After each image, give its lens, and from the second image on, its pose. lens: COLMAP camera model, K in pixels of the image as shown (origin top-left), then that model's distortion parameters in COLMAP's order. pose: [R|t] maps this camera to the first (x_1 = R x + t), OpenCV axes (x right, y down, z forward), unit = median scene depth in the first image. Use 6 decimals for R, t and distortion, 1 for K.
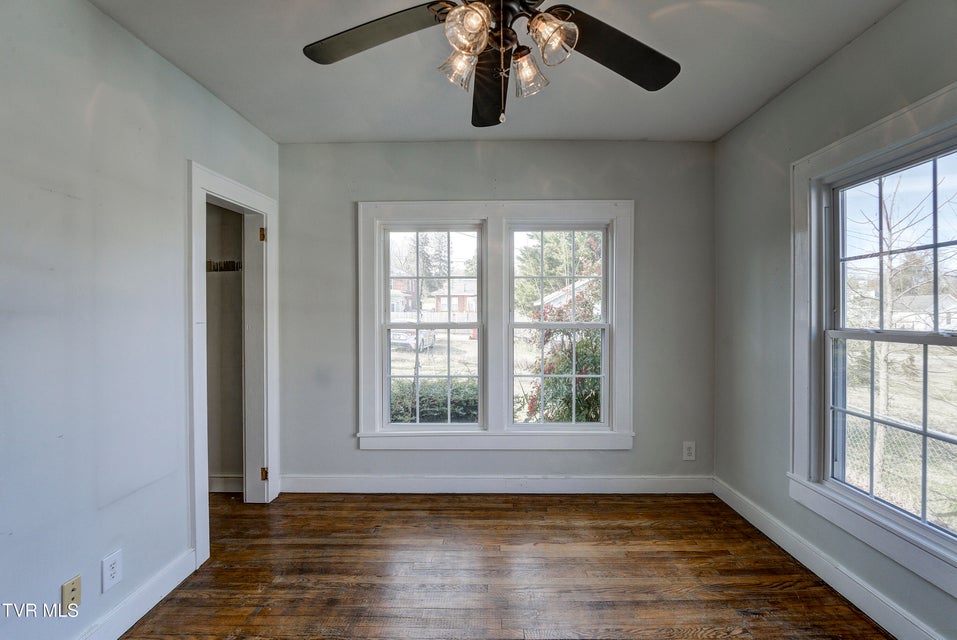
lens RADIAL K [[432.1, 0, 479.5], [0, 432.1, 316.2], [0, 0, 1]] dist [-0.014740, 0.000142]
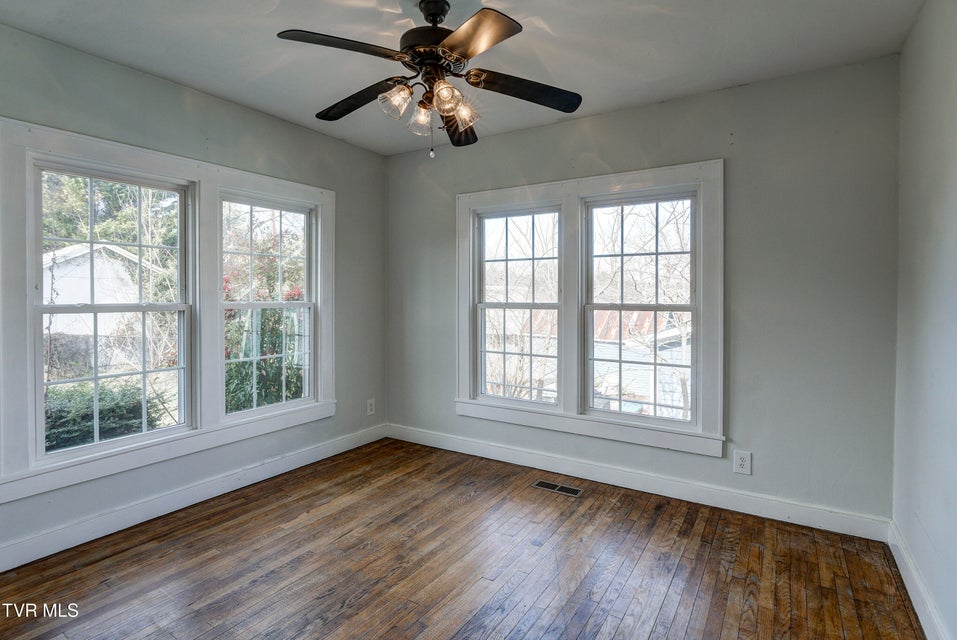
lens RADIAL K [[474.0, 0, 507.7], [0, 474.0, 291.4], [0, 0, 1]] dist [-0.005315, 0.000655]
pose [[0.502255, 0.007248, 0.864689, -0.565419], [0.001933, 0.999953, -0.009505, 0.002893], [-0.864717, 0.006446, 0.502217, -0.003294]]
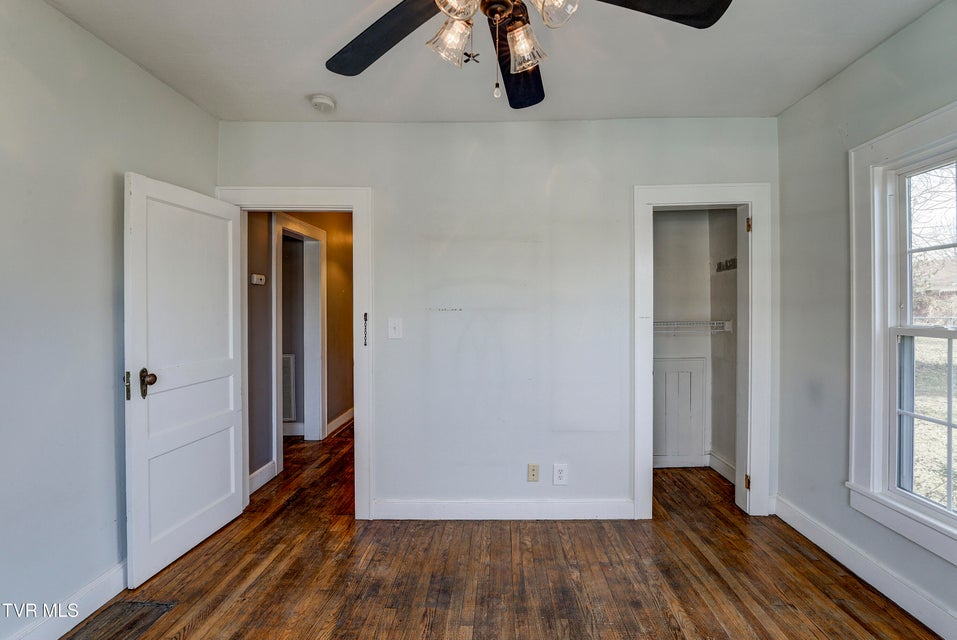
lens RADIAL K [[432.1, 0, 498.7], [0, 432.1, 312.6], [0, 0, 1]] dist [-0.014740, 0.000142]
pose [[0.011678, 0.011466, -0.999866, 0.448184], [-0.008185, 0.999902, 0.011371, -0.006993], [0.999898, 0.008052, 0.011771, 0.477067]]
